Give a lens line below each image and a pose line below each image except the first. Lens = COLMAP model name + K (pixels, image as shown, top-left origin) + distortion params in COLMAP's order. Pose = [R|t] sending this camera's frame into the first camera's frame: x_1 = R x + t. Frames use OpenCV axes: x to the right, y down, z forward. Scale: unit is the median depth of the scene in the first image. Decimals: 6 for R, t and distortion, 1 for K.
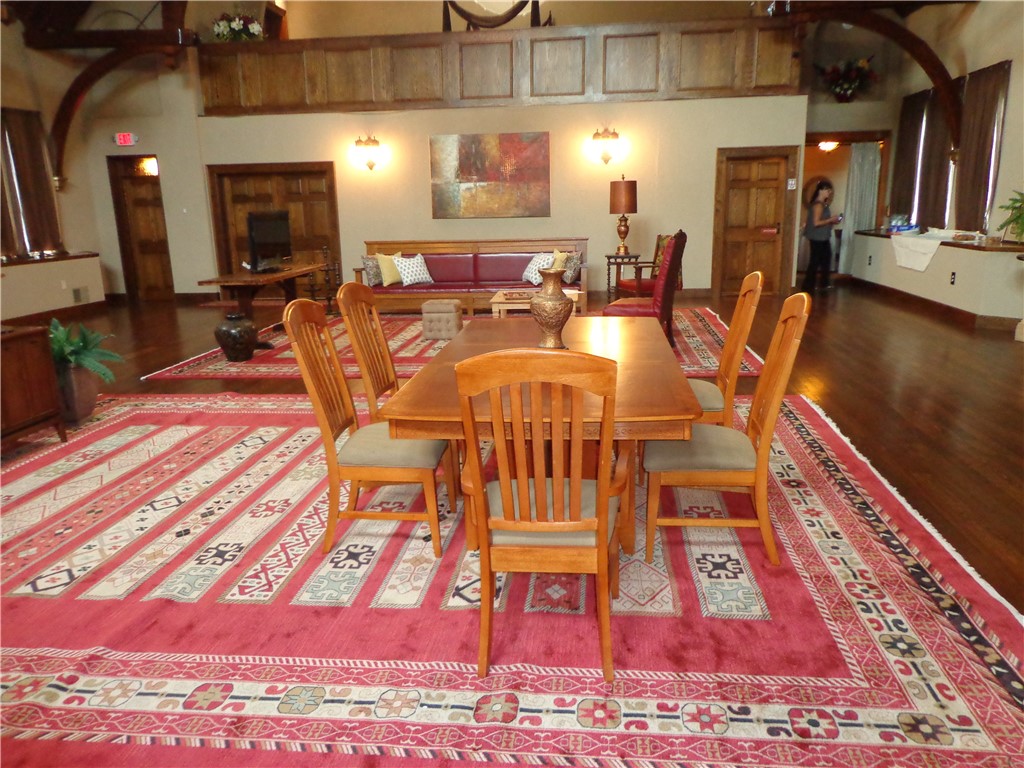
lens RADIAL K [[761.9, 0, 514.9], [0, 761.9, 387.0], [0, 0, 1]] dist [0.001880, 0.007891]
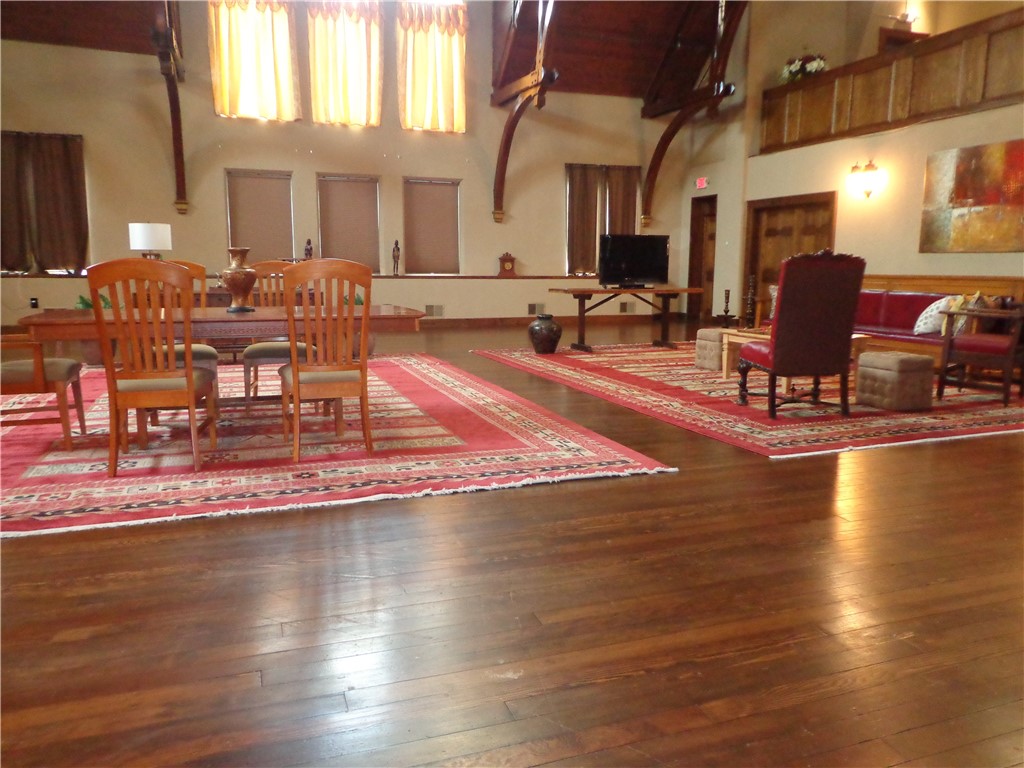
lens RADIAL K [[761.9, 0, 510.8], [0, 761.9, 383.1], [0, 0, 1]] dist [0.001880, 0.007891]
pose [[0.430633, 0.166392, -0.887057, 0.464224], [-0.231333, 0.970373, 0.069716, -0.040668], [0.872376, 0.175184, 0.456366, 0.268625]]
